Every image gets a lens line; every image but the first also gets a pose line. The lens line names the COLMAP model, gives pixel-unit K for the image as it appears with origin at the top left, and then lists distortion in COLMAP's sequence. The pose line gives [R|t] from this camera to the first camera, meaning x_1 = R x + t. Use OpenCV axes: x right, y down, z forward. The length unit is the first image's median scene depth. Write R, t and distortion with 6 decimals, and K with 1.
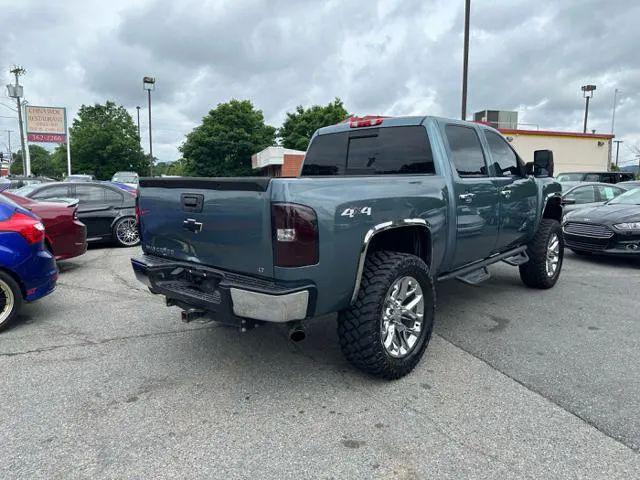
lens RADIAL K [[441.9, 0, 320.0], [0, 441.9, 256.7], [0, 0, 1]] dist [0.002331, -0.006886]
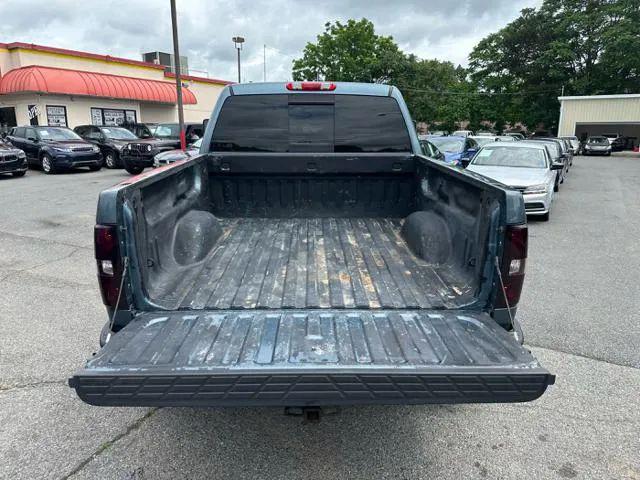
lens RADIAL K [[441.9, 0, 320.0], [0, 441.9, 256.7], [0, 0, 1]] dist [0.002331, -0.006886]
pose [[0.730604, -0.188516, 0.656262, -0.476630], [0.108381, 0.980964, 0.161131, -0.129459], [-0.674145, -0.046596, 0.737128, 0.394868]]
